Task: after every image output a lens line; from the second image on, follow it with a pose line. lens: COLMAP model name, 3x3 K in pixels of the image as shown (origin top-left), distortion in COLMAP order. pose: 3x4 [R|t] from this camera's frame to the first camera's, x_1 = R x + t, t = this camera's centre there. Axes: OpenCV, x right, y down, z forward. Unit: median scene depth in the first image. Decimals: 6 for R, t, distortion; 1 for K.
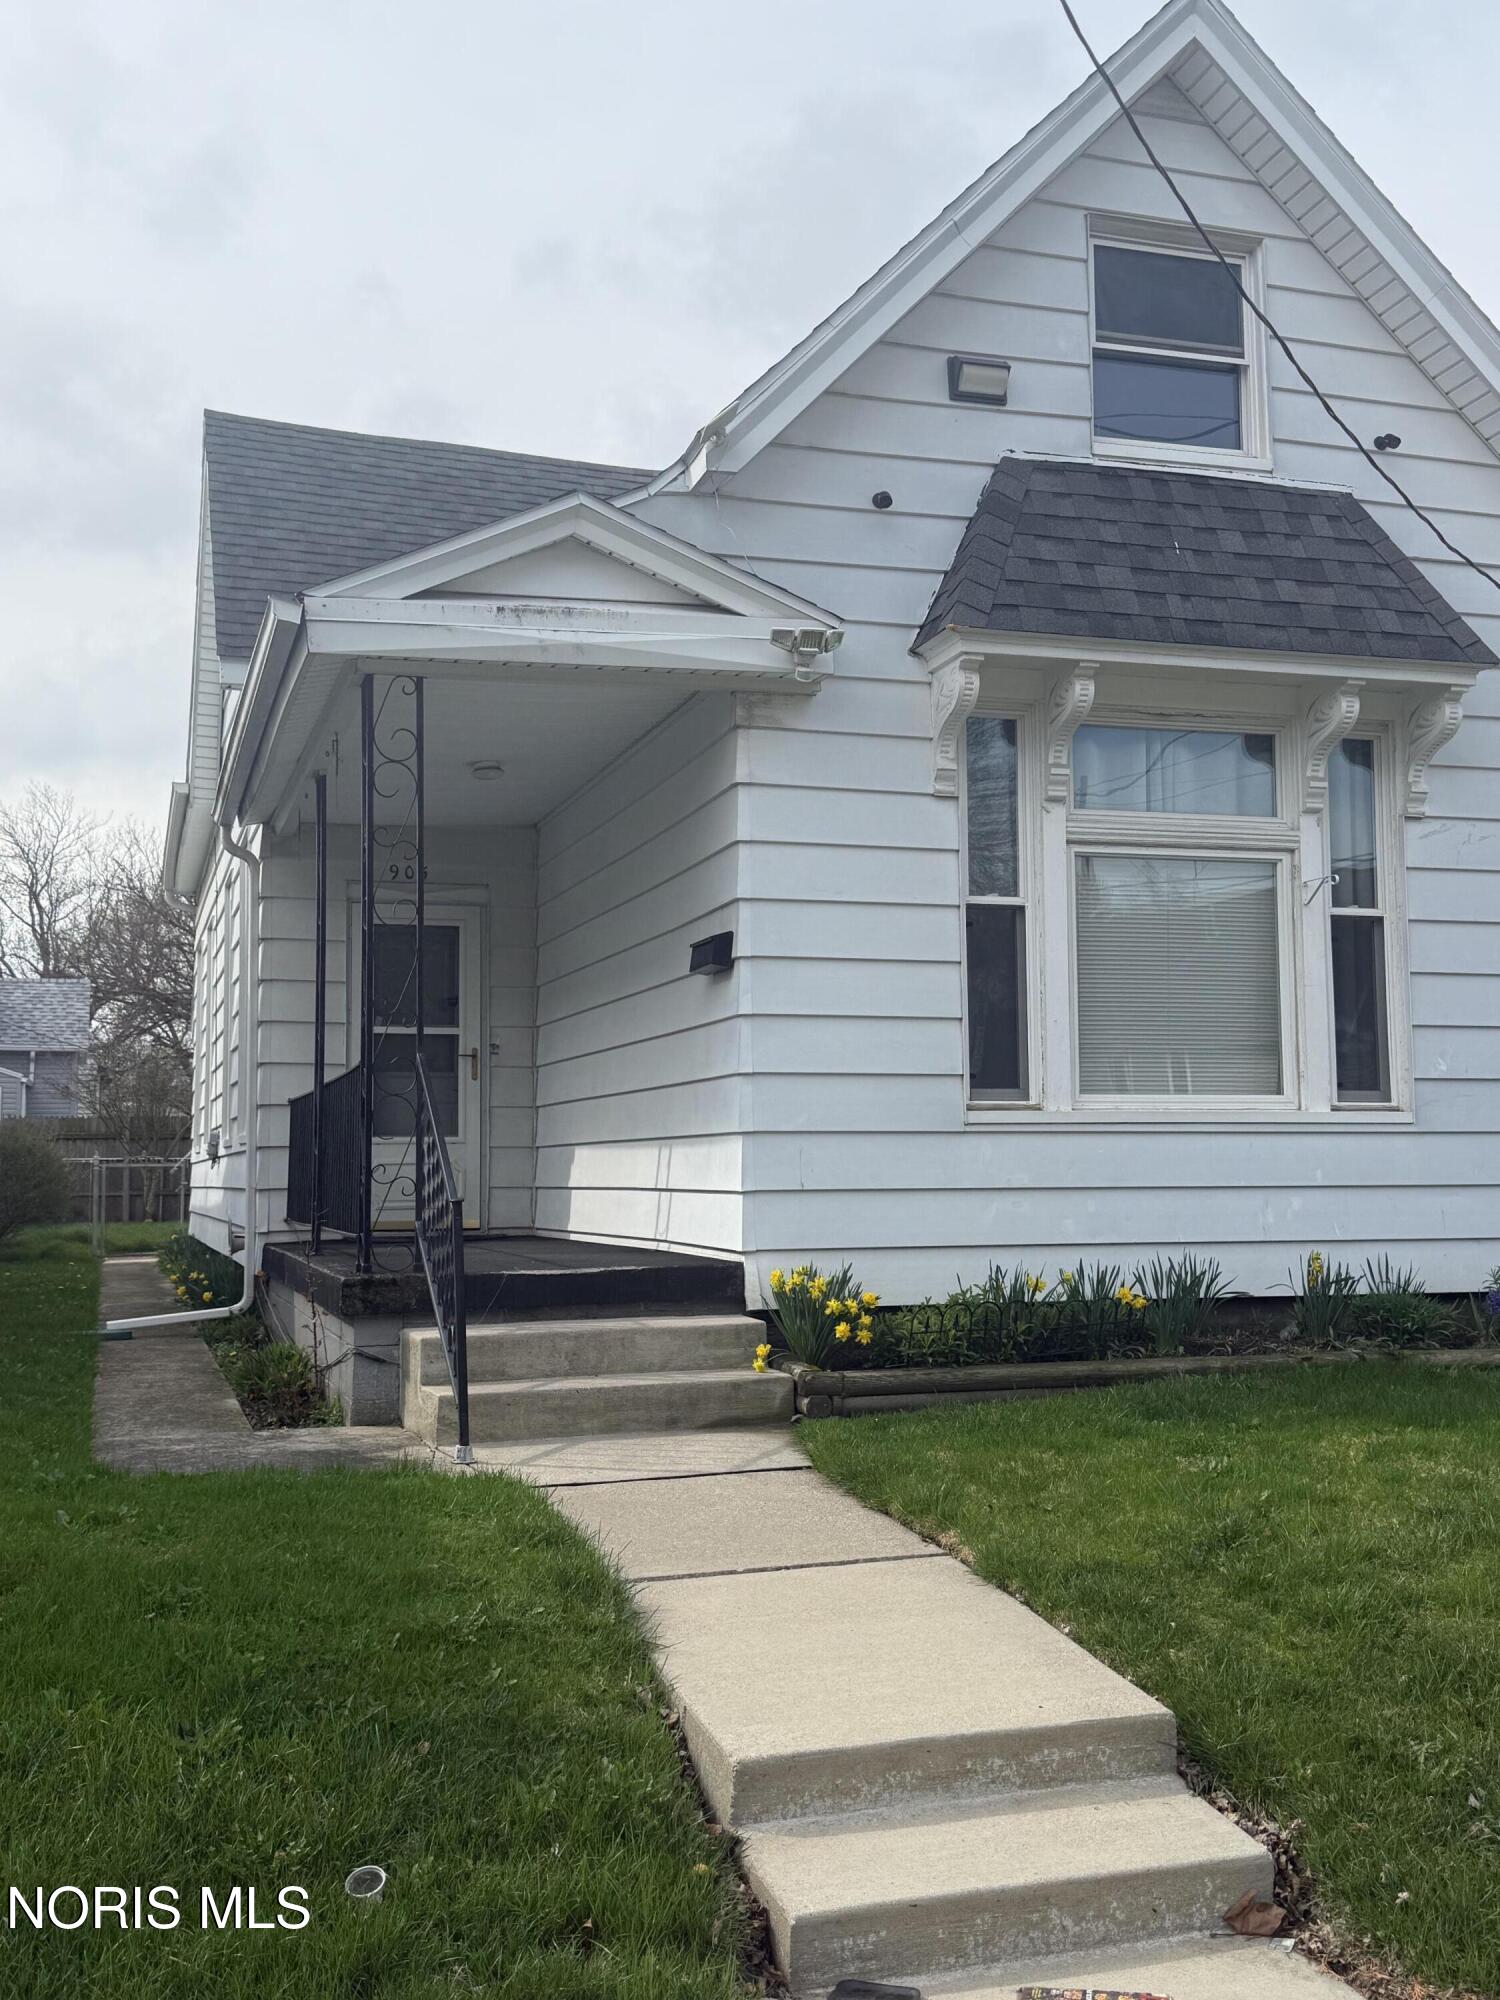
lens RADIAL K [[1996.5, 0, 750.0], [0, 1996.5, 1000.0], [0, 0, 1]] dist [0.136243, -0.305746]
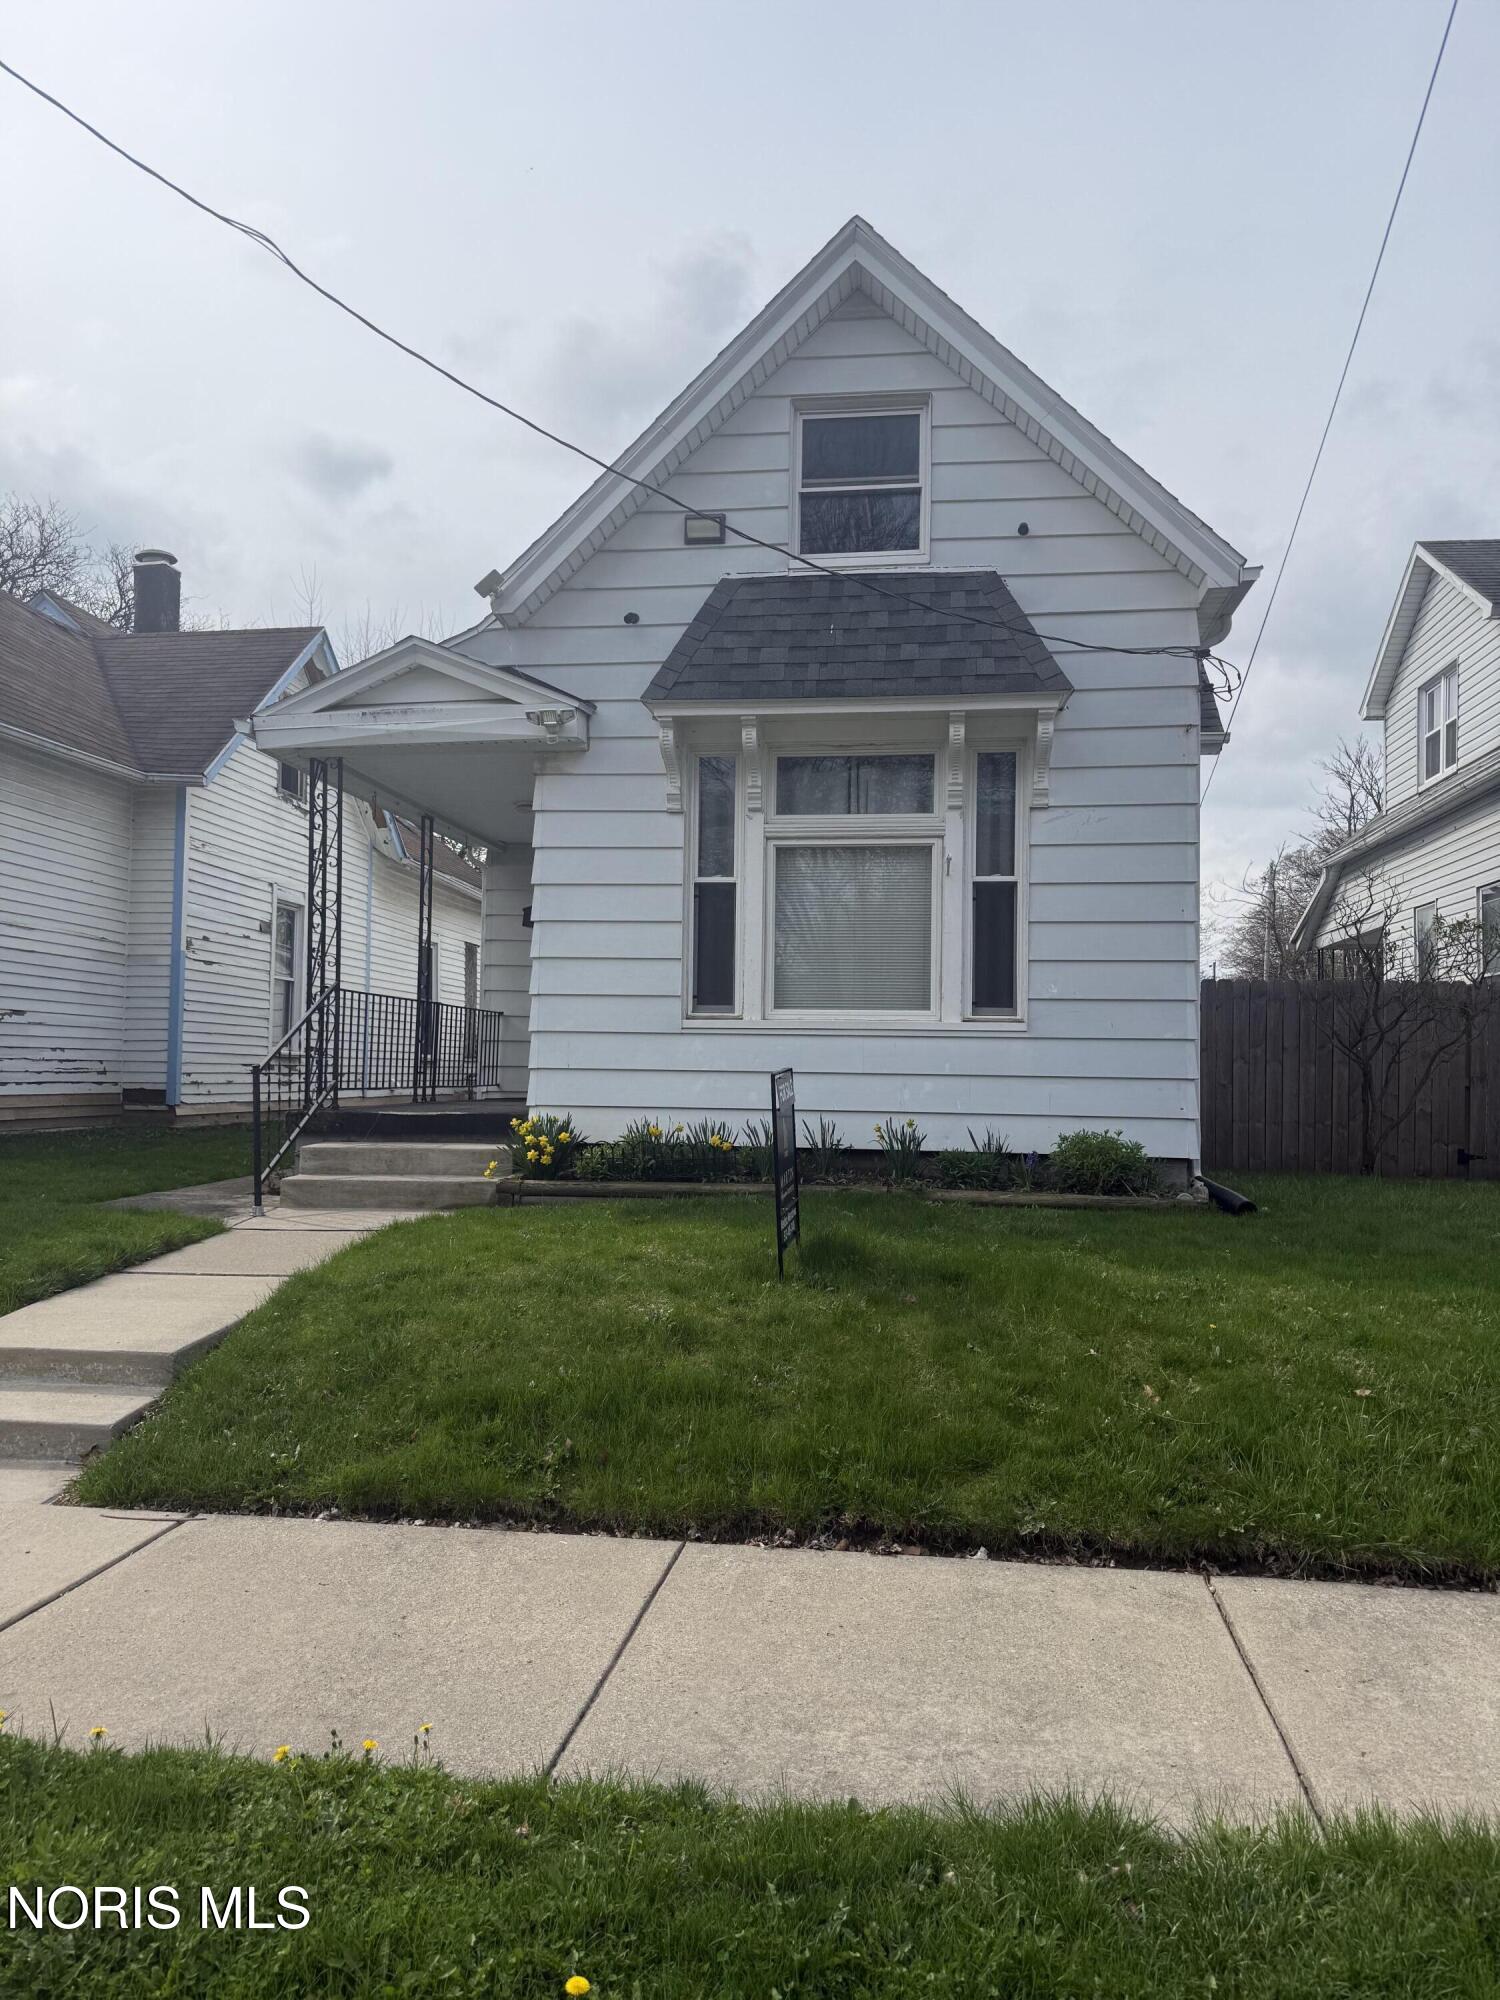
lens RADIAL K [[1407.5, 0, 750.0], [0, 1407.5, 1000.0], [0, 0, 1]] dist [0.139495, -0.230508]
pose [[0.909823, 0.002231, -0.414990, 0.583258], [0.011034, 0.999502, 0.029563, 0.009496], [0.414849, -0.031476, 0.909346, 0.048108]]
